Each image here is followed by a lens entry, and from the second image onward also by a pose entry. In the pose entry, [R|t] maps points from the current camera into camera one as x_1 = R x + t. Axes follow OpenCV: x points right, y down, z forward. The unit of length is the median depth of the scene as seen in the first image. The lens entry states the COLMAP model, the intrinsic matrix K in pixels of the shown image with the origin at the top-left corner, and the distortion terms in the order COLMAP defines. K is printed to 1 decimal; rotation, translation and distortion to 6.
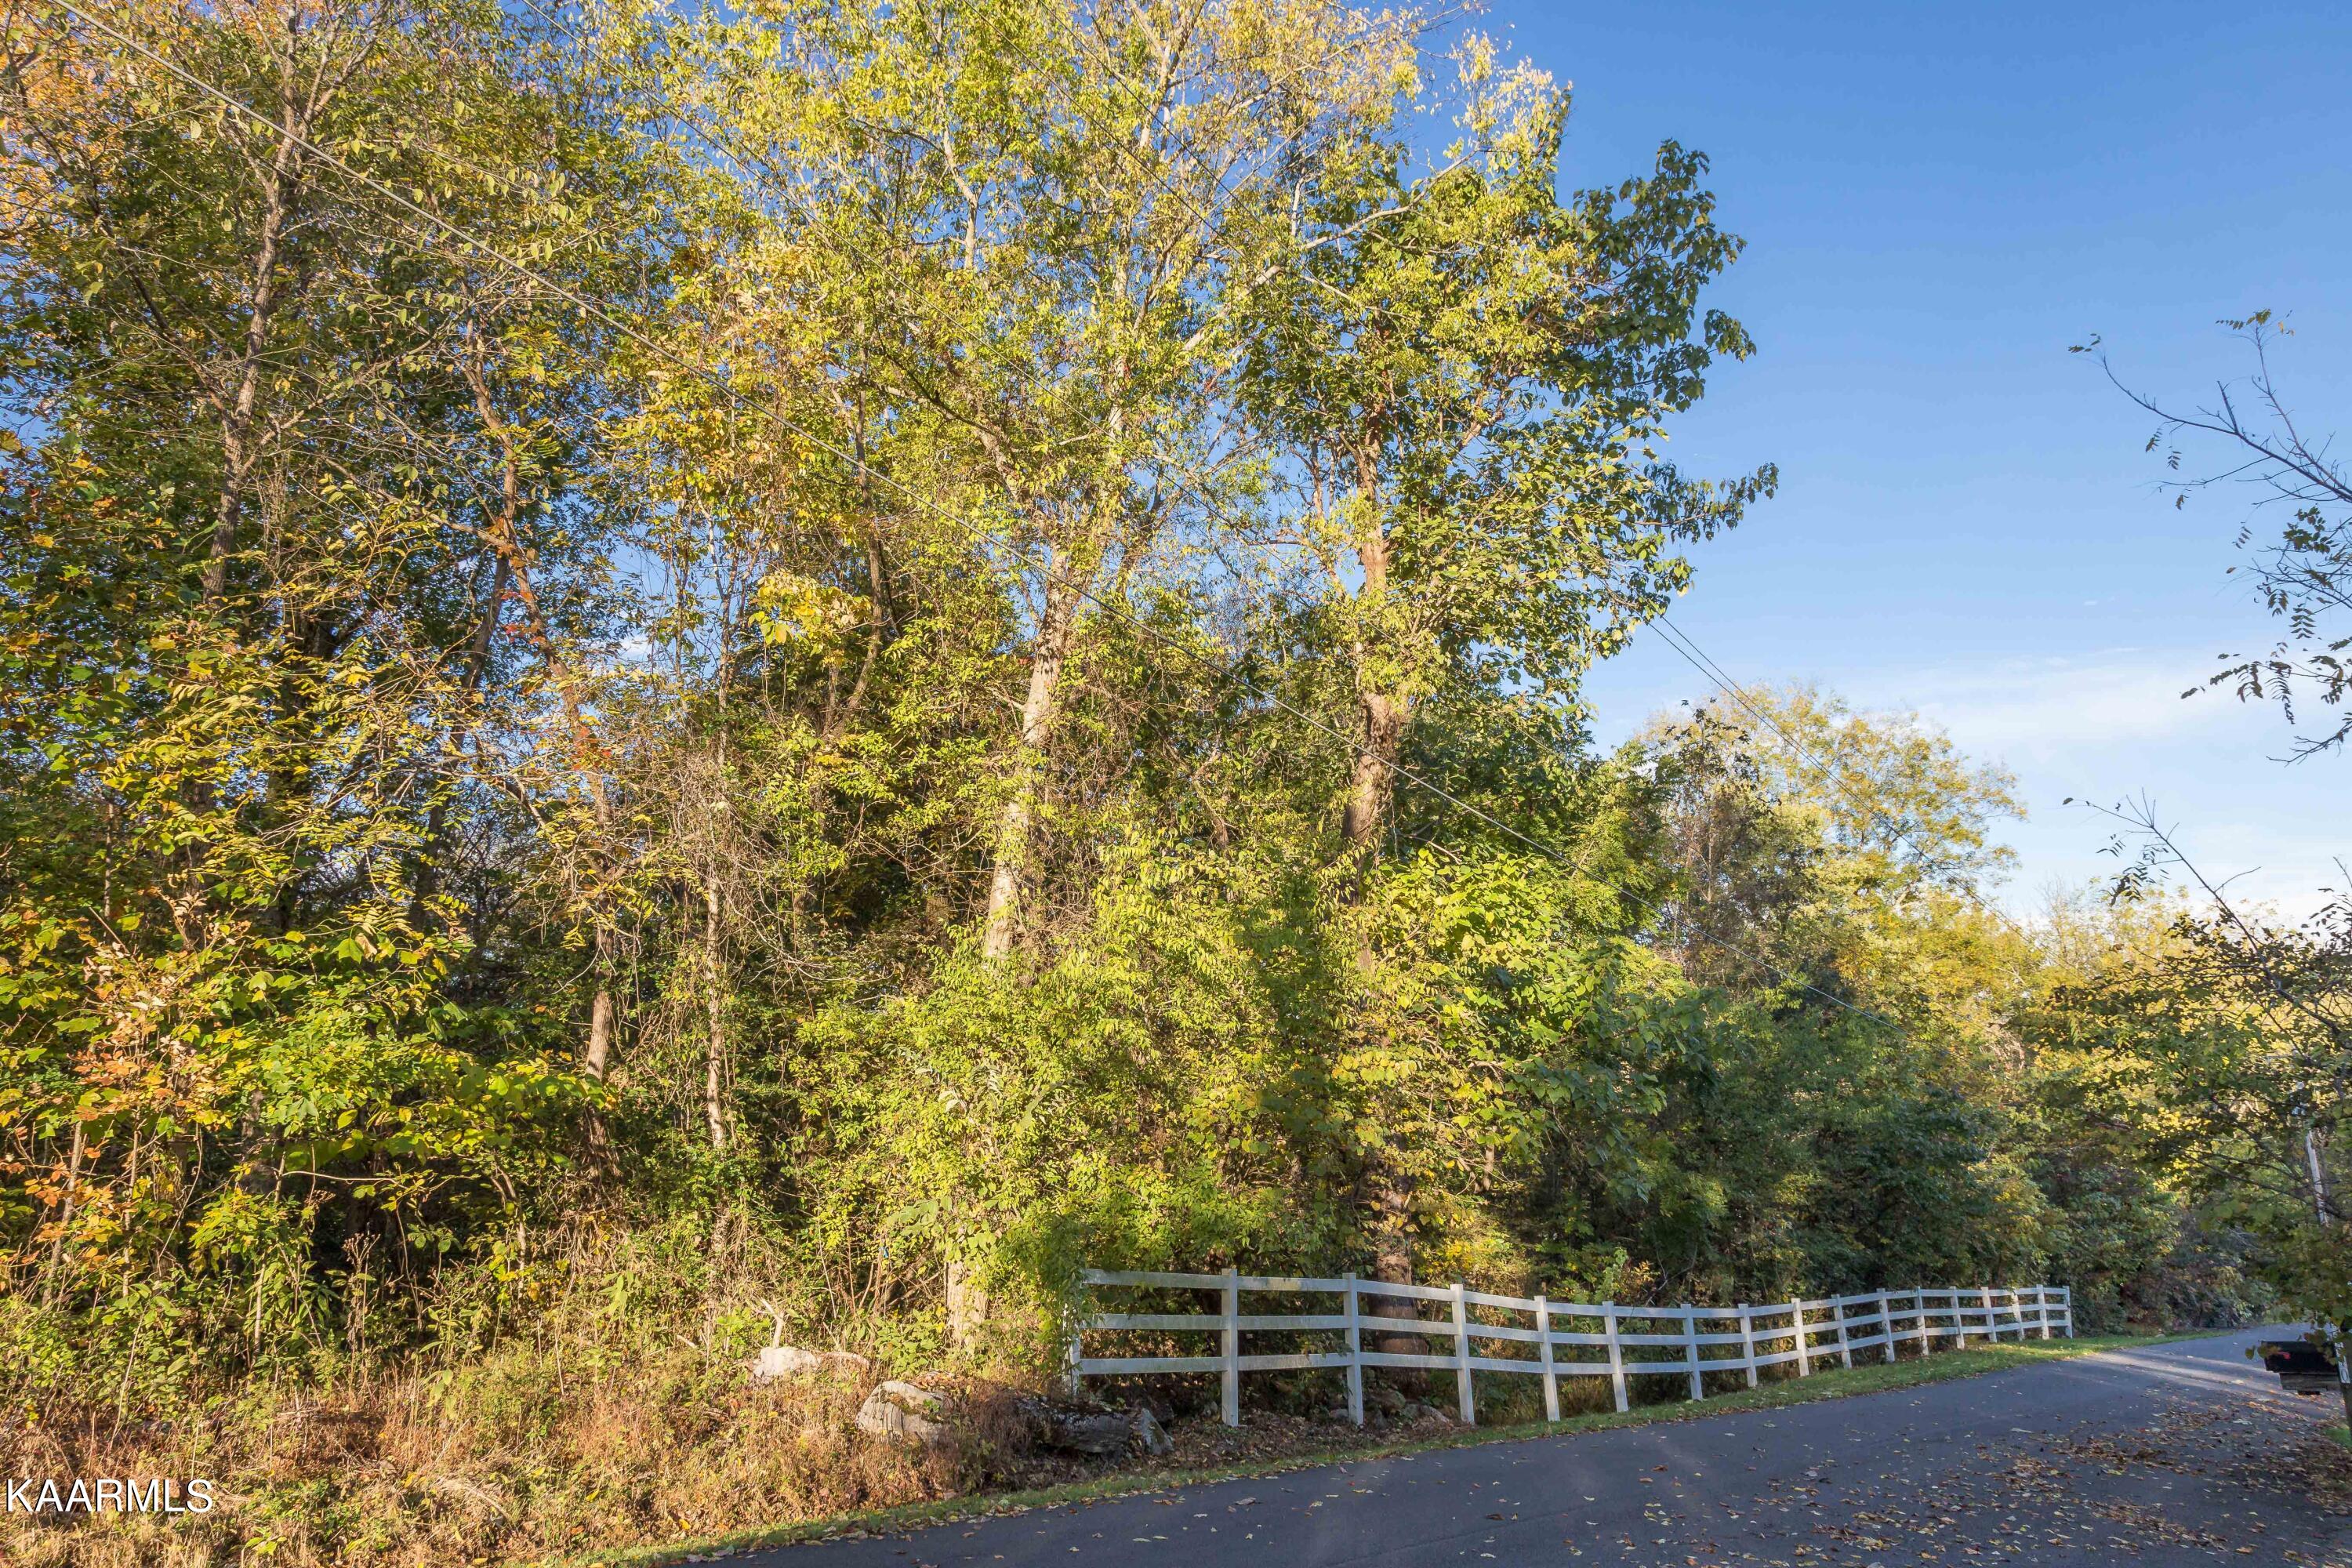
lens RADIAL K [[1618.9, 0, 1180.4], [0, 1618.9, 774.0], [0, 0, 1]] dist [0.028151, -0.003121]
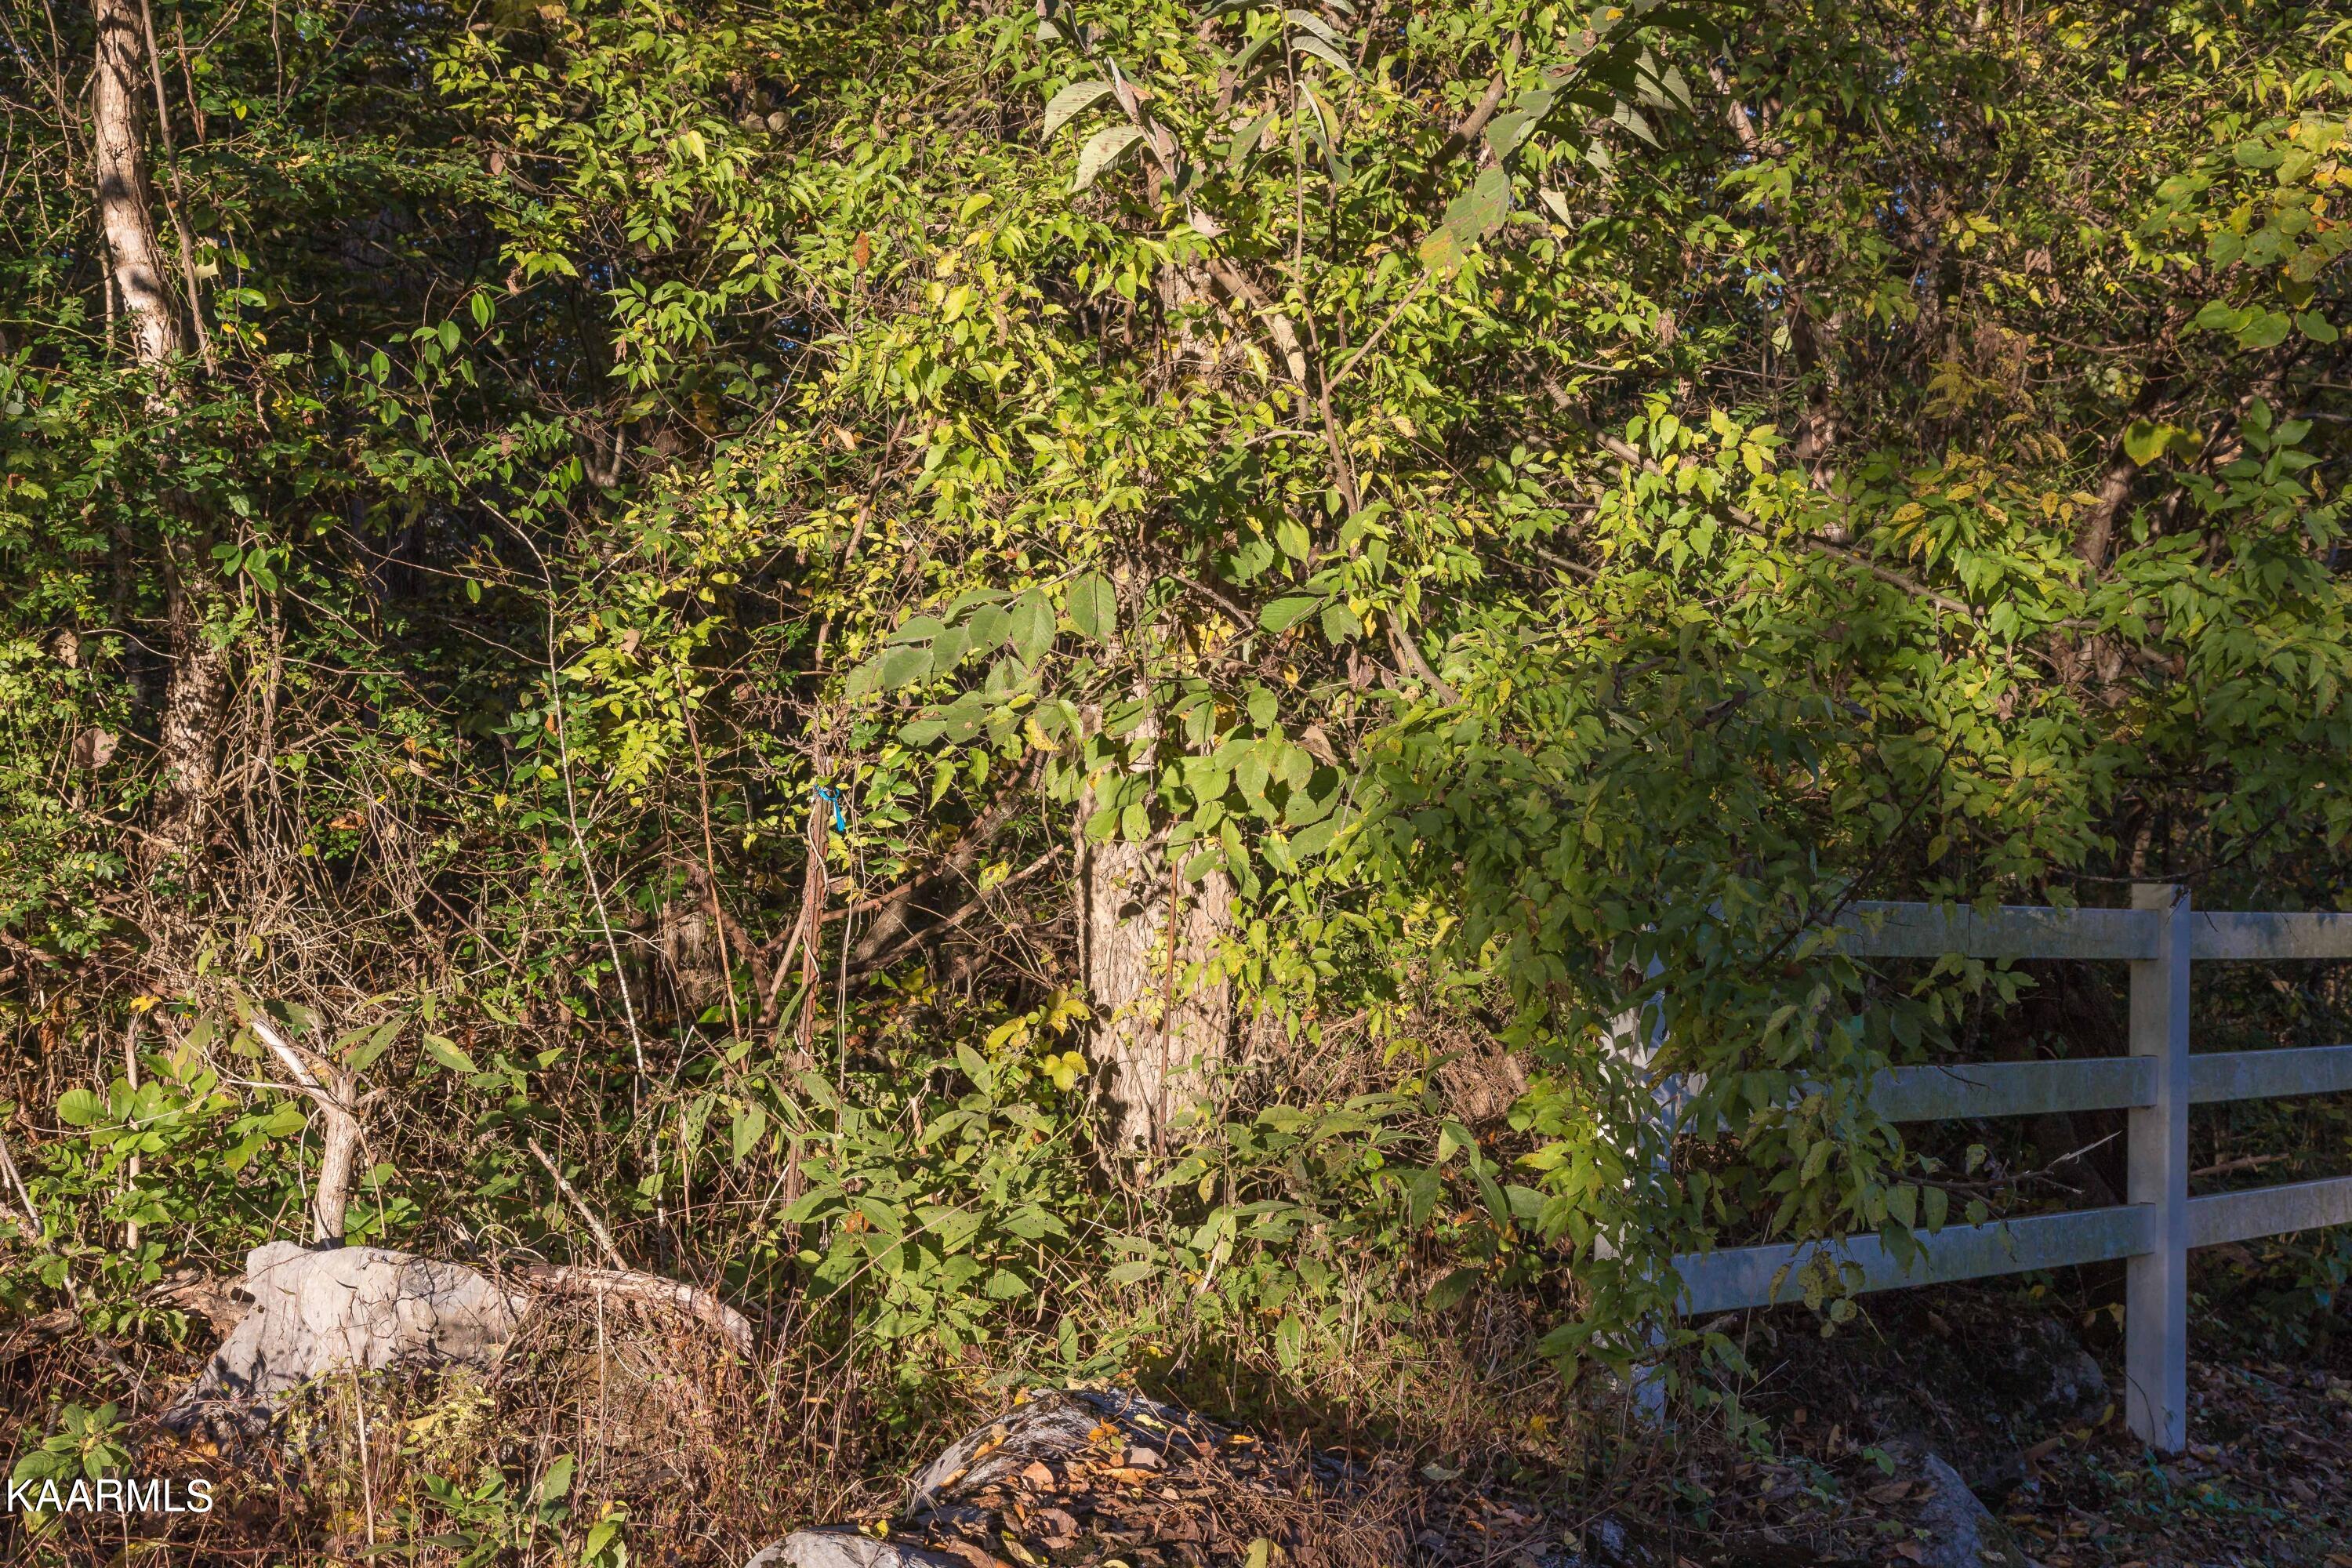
lens RADIAL K [[3195.8, 0, 1177.3], [0, 3195.8, 785.0], [0, 0, 1]] dist [-0.005603, 0.000000]
pose [[0.995151, 0.016152, -0.097019, -0.083824], [0.012259, 0.958361, 0.285295, 0.152387], [0.097587, -0.285101, 0.953517, 0.539389]]
